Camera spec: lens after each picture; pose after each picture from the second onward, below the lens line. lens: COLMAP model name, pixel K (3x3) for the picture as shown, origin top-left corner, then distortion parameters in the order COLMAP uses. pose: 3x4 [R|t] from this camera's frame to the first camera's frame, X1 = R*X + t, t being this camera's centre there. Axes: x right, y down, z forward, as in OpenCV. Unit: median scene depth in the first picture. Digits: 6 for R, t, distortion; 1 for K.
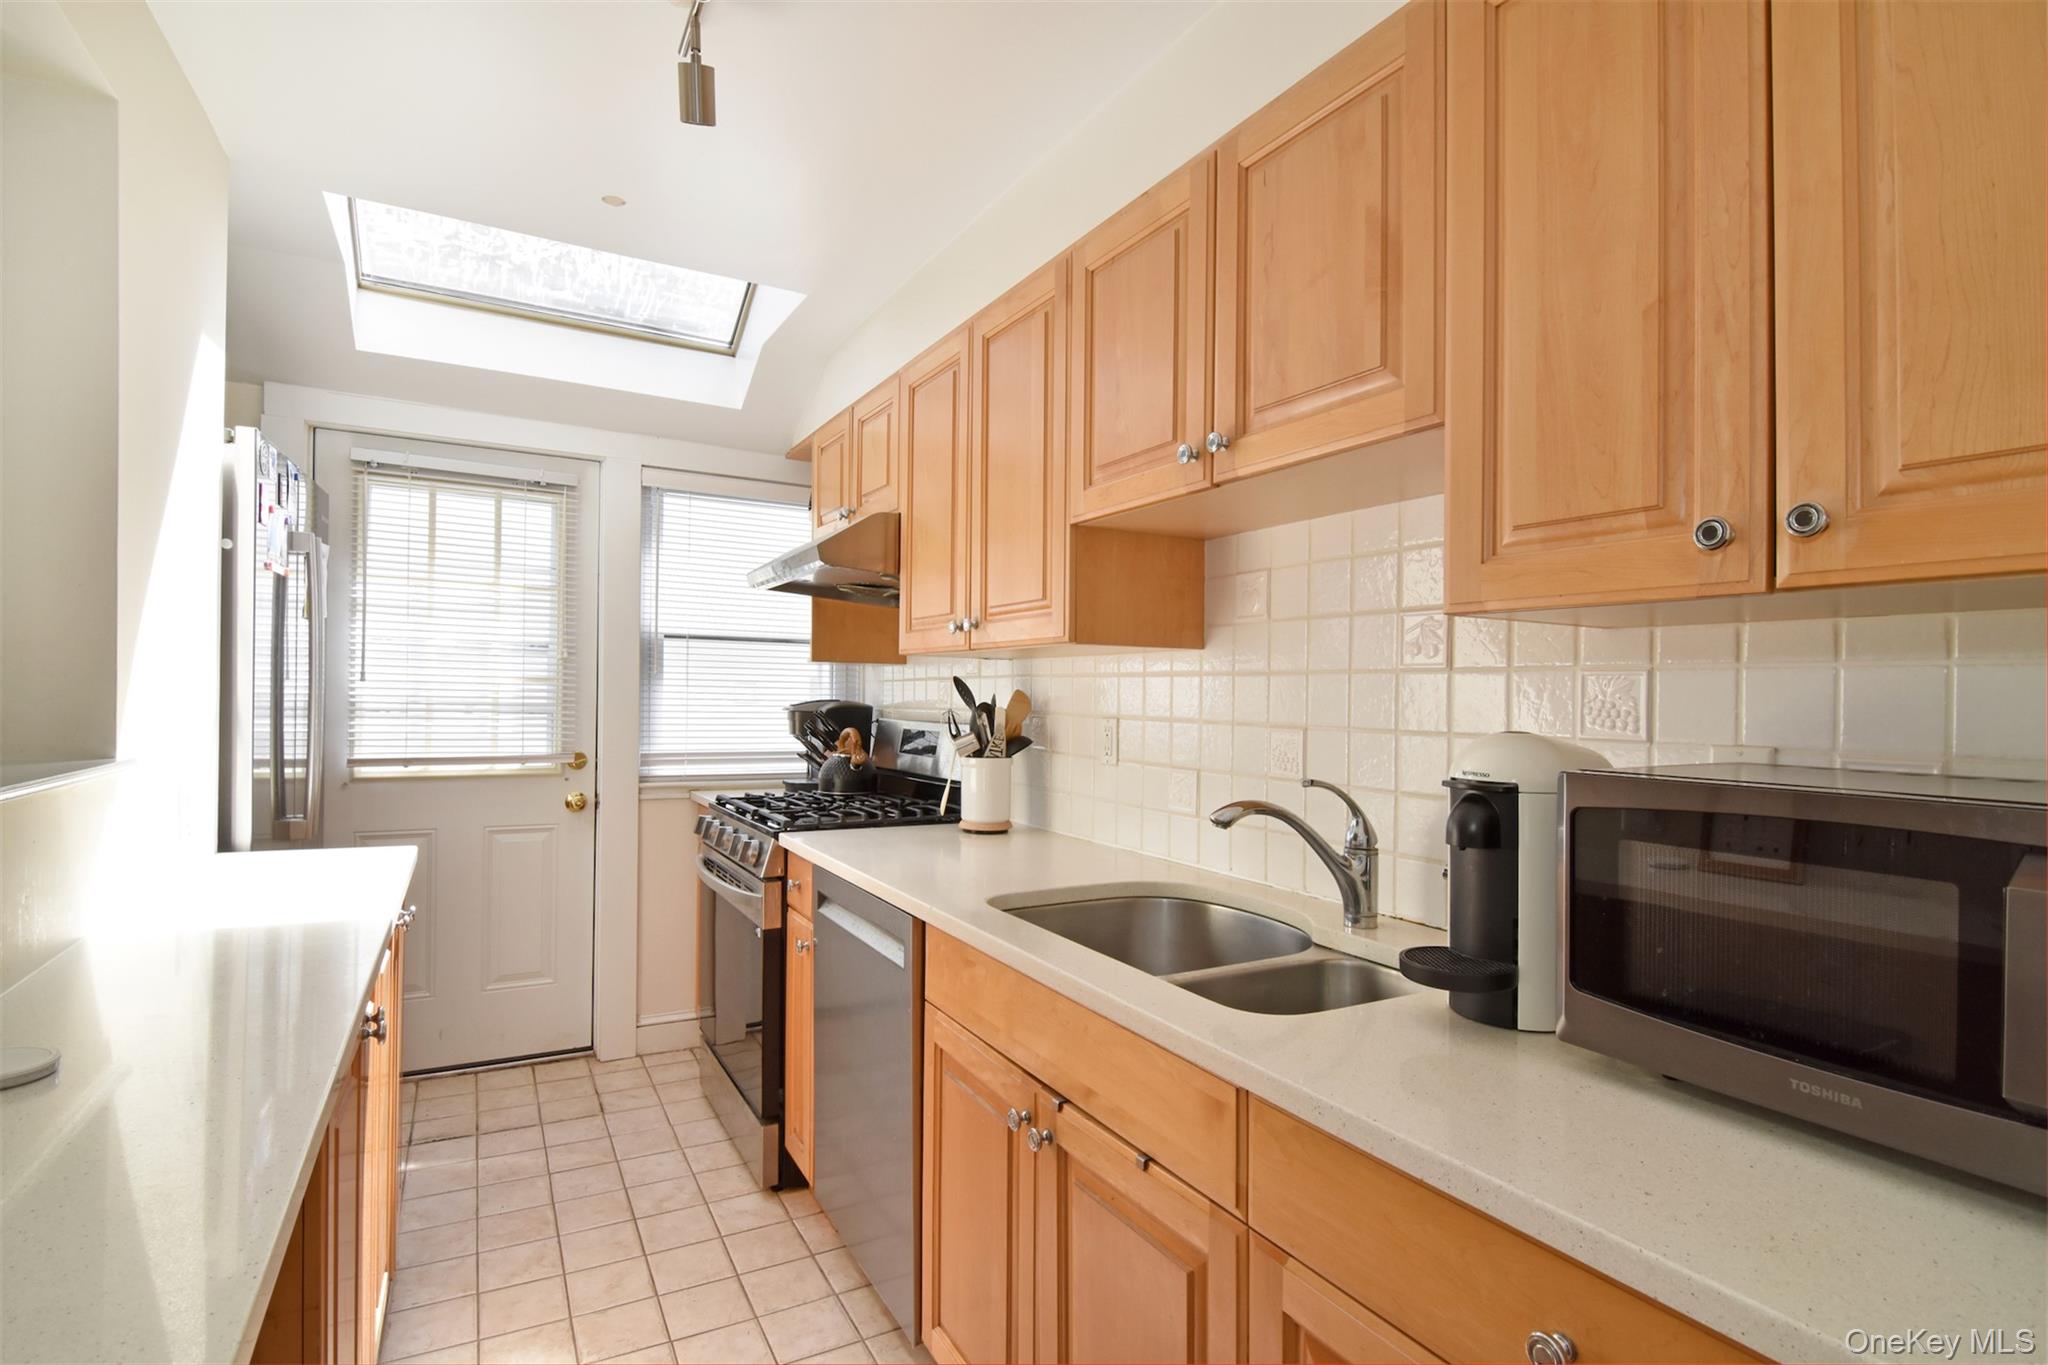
lens RADIAL K [[978.7, 0, 1032.0], [0, 978.7, 725.4], [0, 0, 1]] dist [-0.026517, -0.000213]
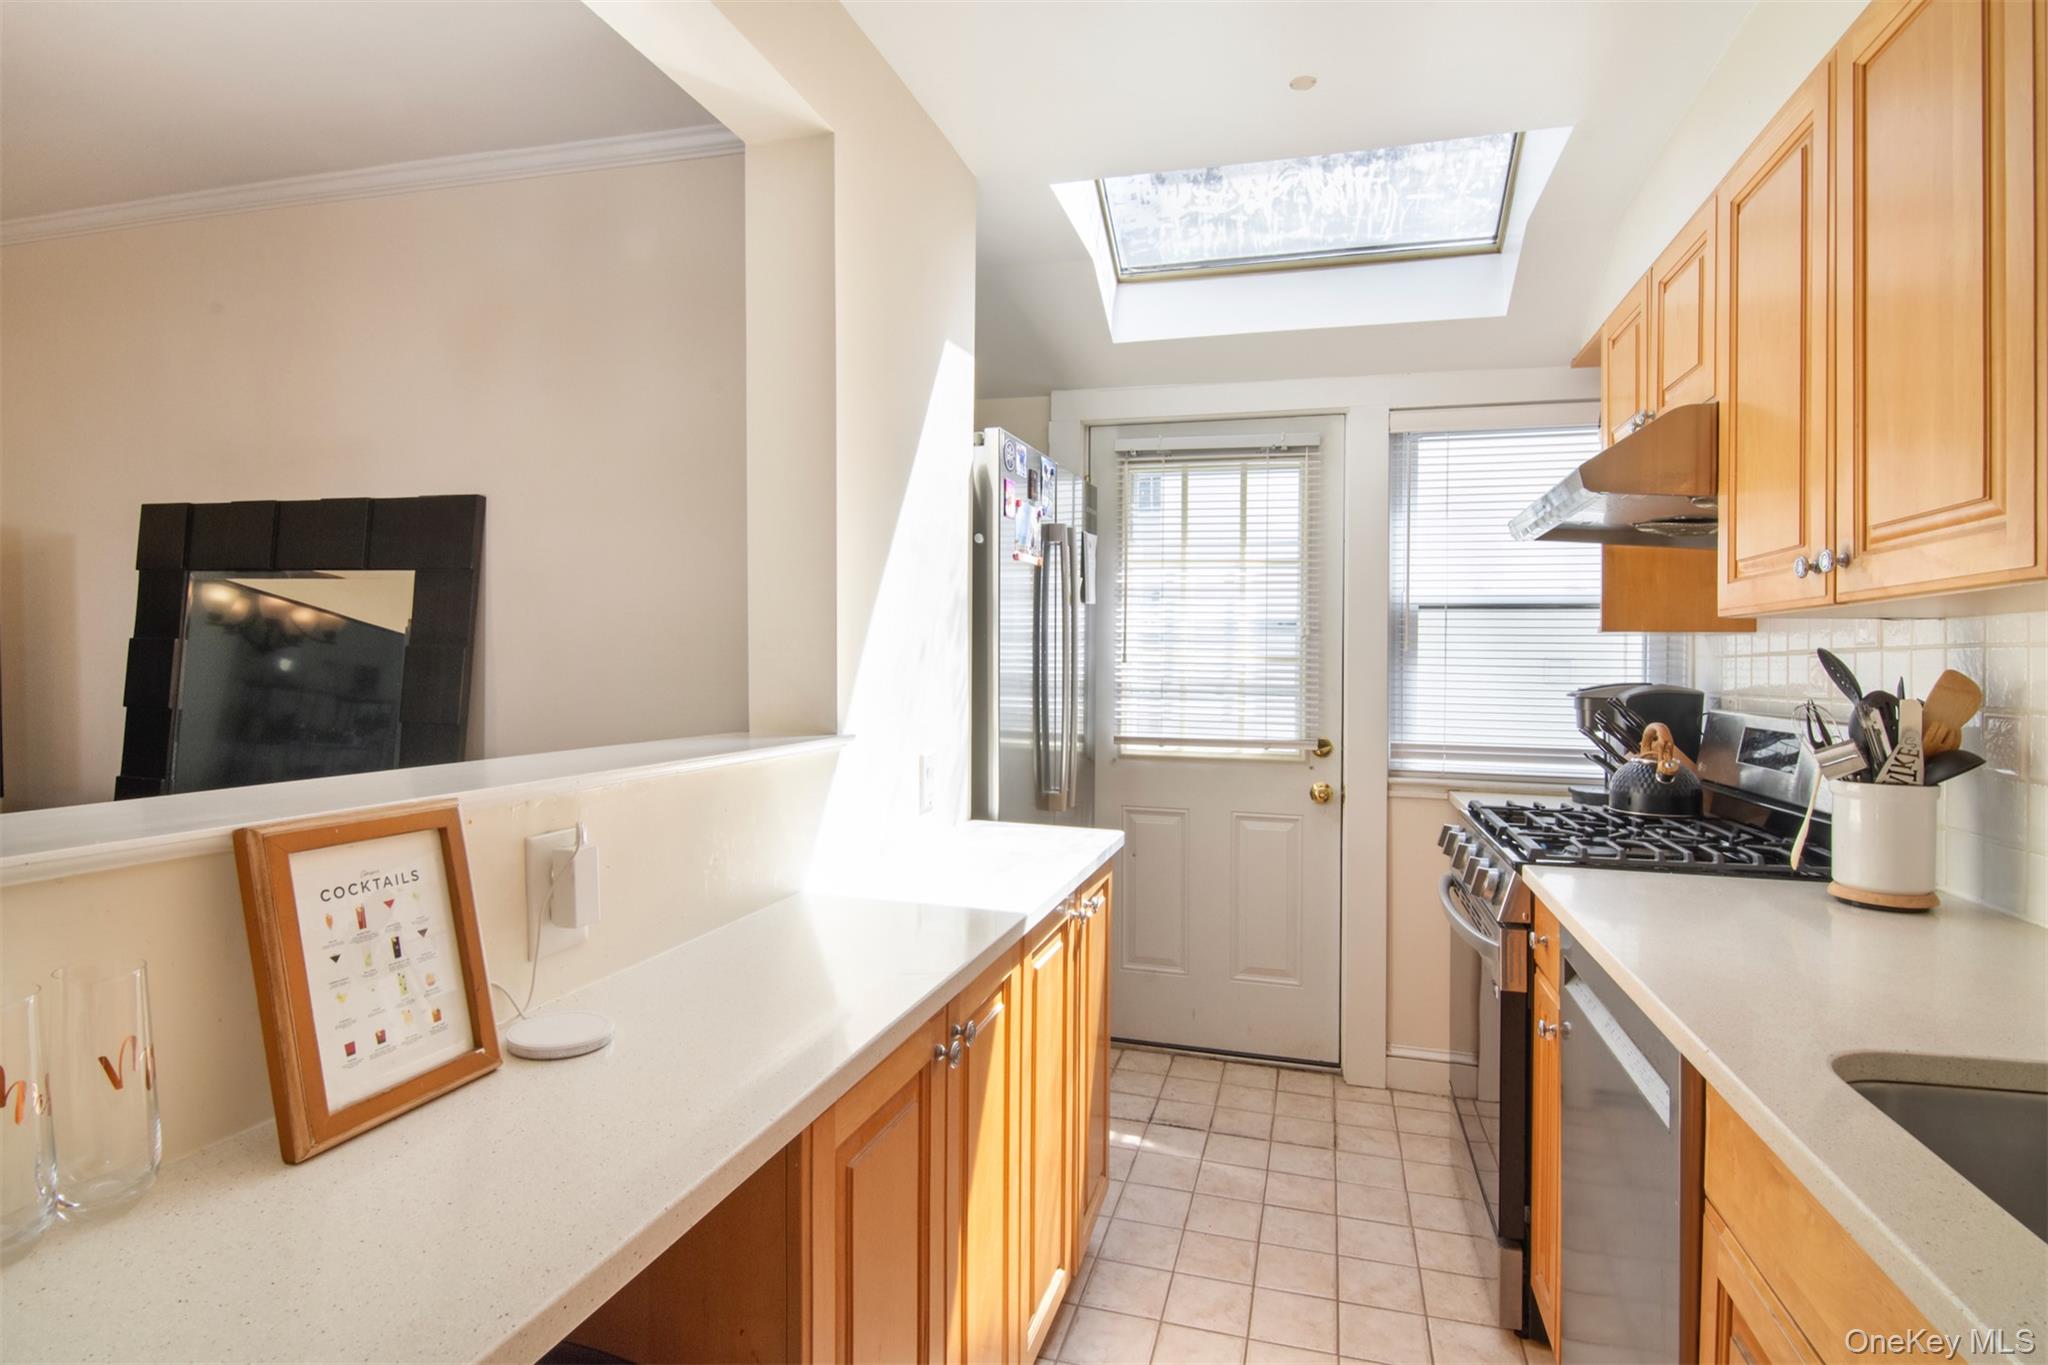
lens RADIAL K [[1029.0, 0, 1022.1], [0, 1029.0, 688.5], [0, 0, 1]] dist [-0.000199, -0.019818]
pose [[0.705290, 0.009864, -0.708850, 0.018682], [-0.021900, 0.999729, -0.007879, -0.006938], [0.708580, 0.021080, 0.705315, 0.146468]]
